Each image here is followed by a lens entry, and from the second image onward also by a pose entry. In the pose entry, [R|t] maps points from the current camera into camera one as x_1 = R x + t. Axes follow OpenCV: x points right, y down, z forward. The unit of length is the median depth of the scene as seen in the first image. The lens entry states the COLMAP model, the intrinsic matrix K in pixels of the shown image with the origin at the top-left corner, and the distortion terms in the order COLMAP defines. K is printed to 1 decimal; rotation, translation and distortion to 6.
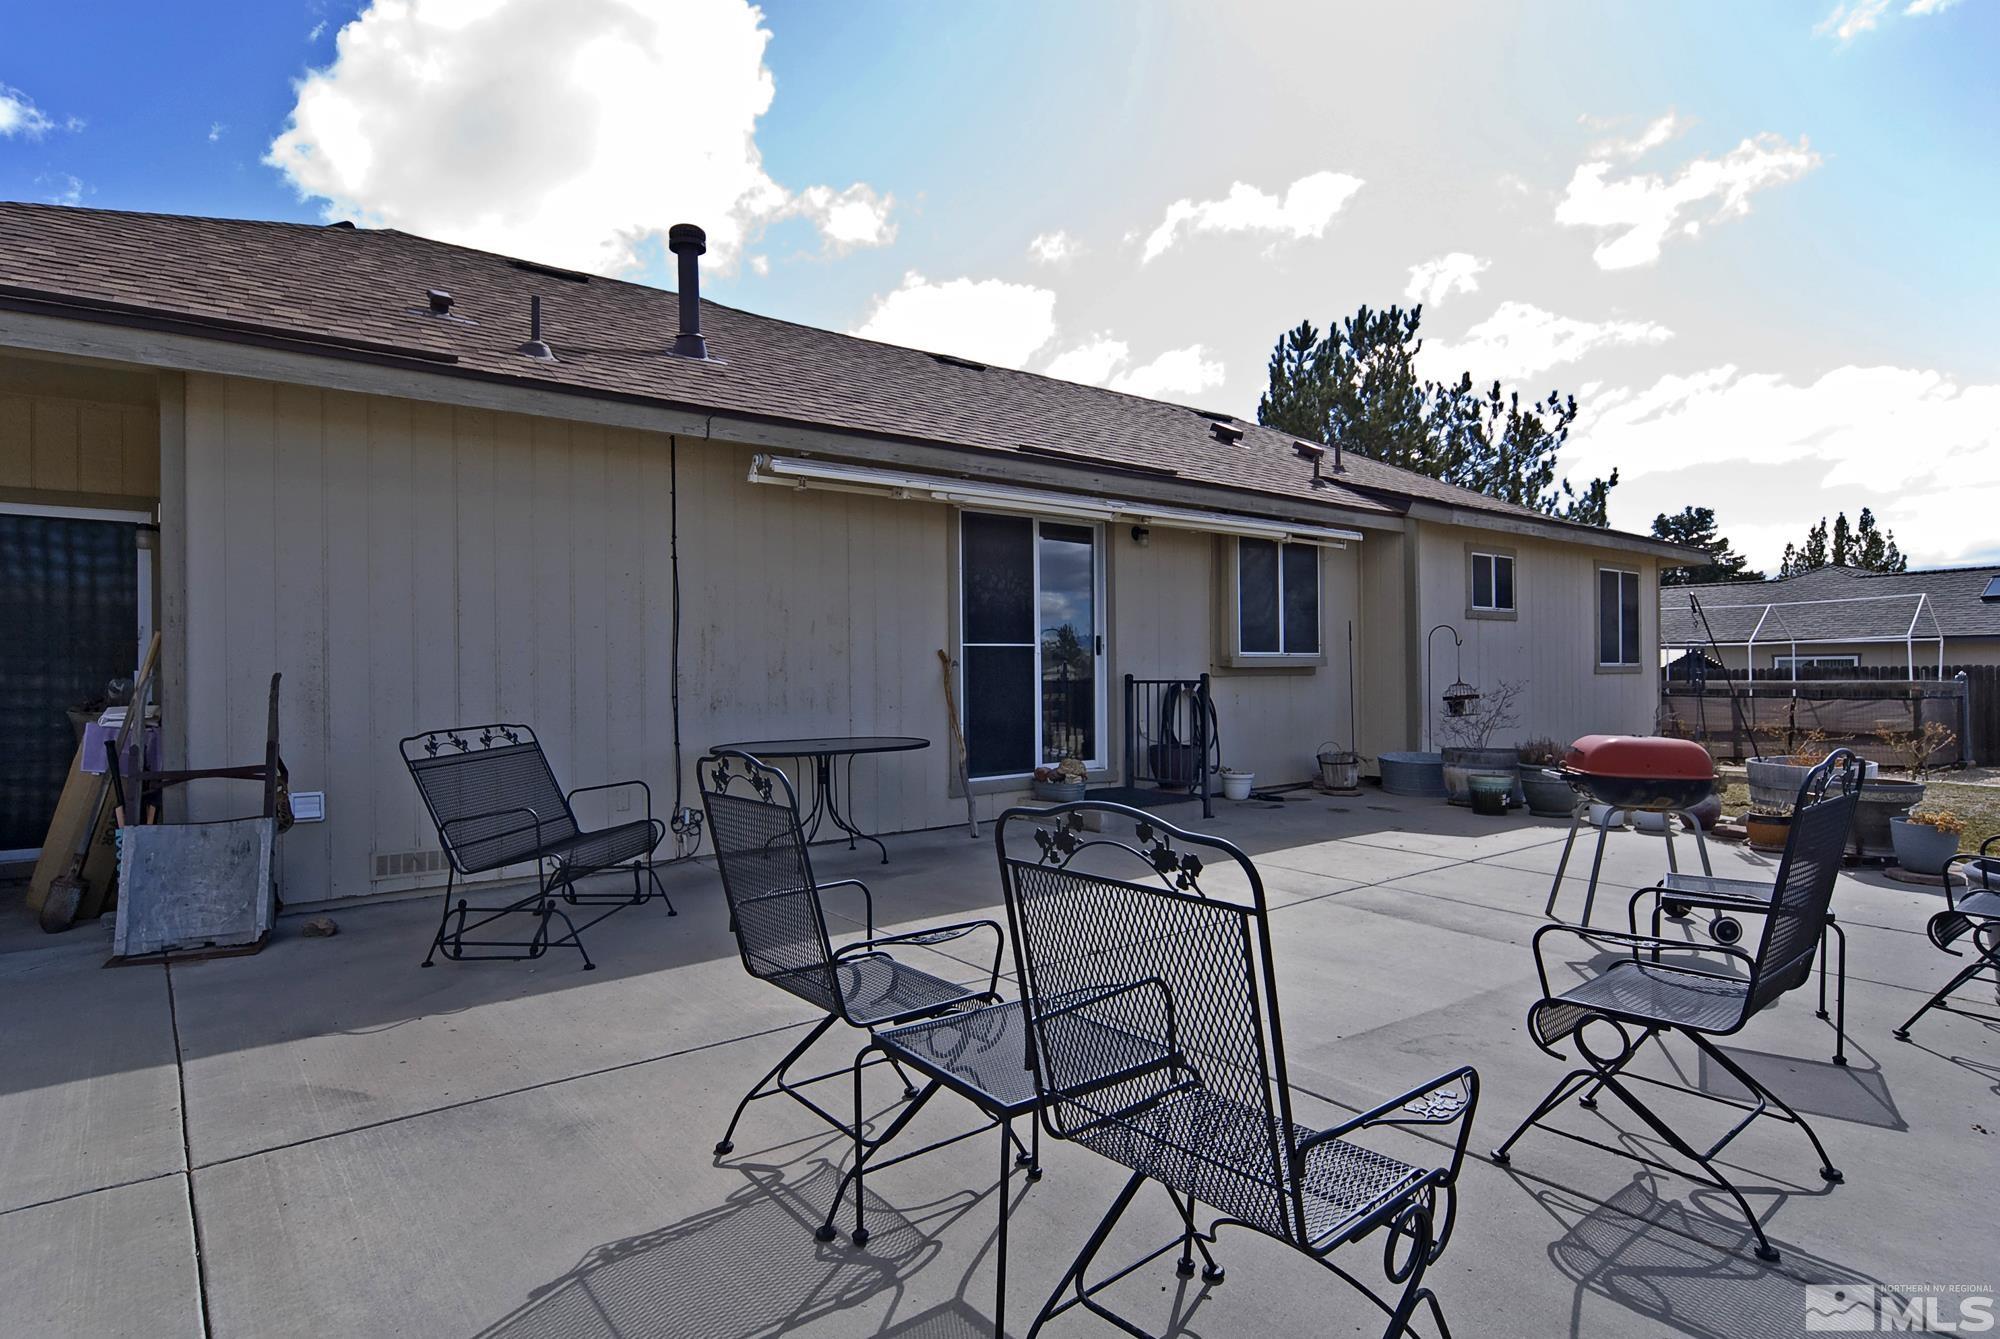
lens RADIAL K [[1071.4, 0, 992.6], [0, 1071.4, 658.8], [0, 0, 1]] dist [-0.013361, 0.001788]
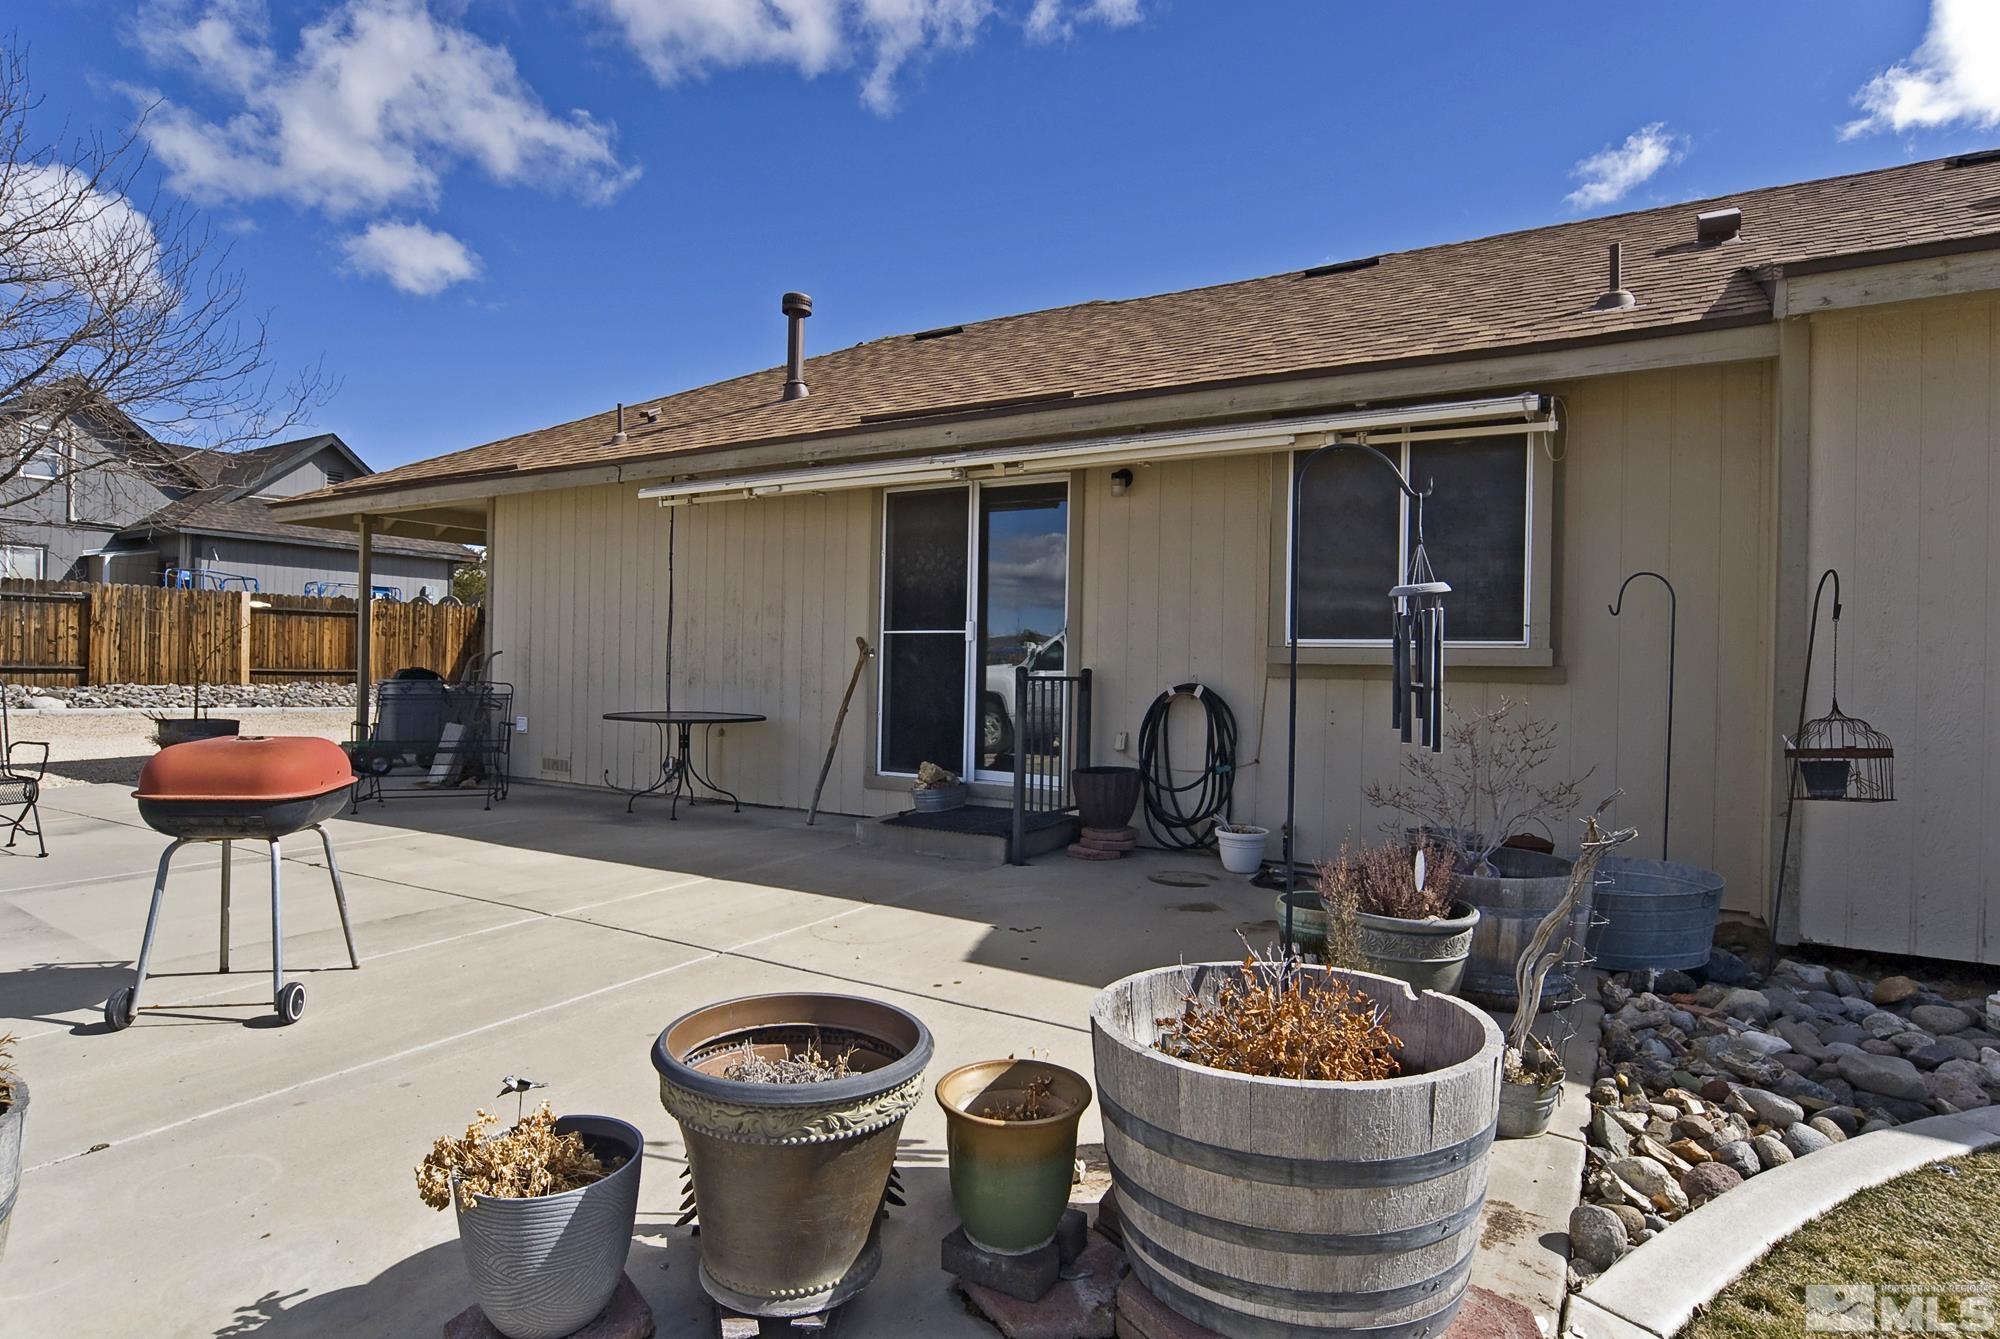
lens RADIAL K [[1071.4, 0, 993.4], [0, 1071.4, 675.0], [0, 0, 1]] dist [-0.013361, 0.001788]
pose [[0.333034, 0.031478, -0.942389, 0.908491], [-0.004524, 0.999484, 0.031786, -0.004689], [0.942904, -0.006322, 0.333004, 0.753260]]
